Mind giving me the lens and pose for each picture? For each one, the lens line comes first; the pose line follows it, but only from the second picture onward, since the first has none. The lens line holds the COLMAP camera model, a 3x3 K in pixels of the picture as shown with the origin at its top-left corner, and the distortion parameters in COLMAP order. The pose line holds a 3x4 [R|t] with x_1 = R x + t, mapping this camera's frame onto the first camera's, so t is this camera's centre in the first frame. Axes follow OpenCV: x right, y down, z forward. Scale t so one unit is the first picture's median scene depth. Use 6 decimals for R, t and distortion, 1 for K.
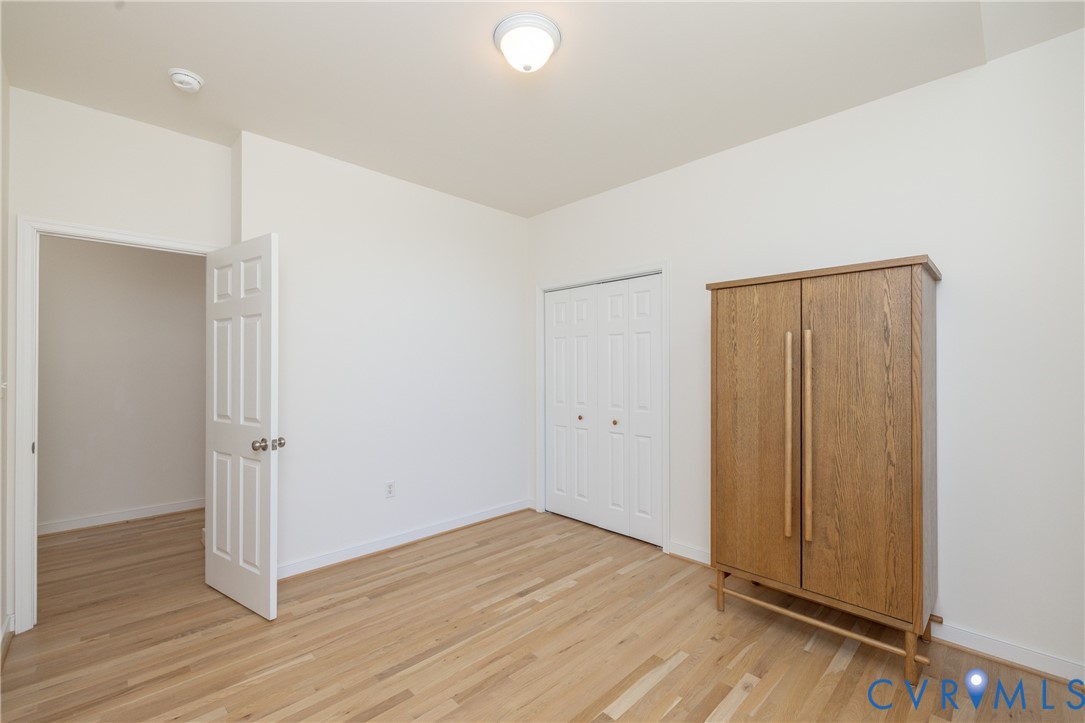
lens RADIAL K [[466.8, 0, 542.5], [0, 466.8, 361.5], [0, 0, 1]] dist [-0.002566, -0.000102]
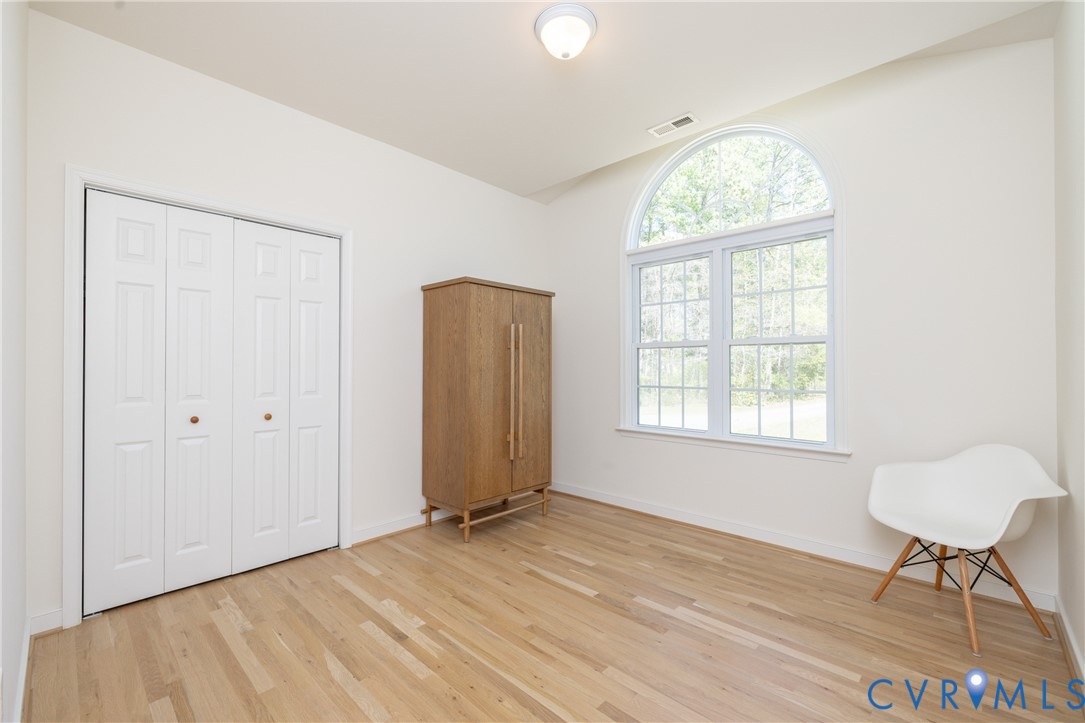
lens RADIAL K [[451.2, 0, 542.5], [0, 451.2, 361.5], [0, 0, 1]] dist [0.000425, 0.000323]
pose [[-0.039542, 0.007357, 0.999191, -0.830068], [-0.014258, 0.999867, -0.007926, 0.060294], [-0.999116, -0.014560, -0.039432, 0.854355]]
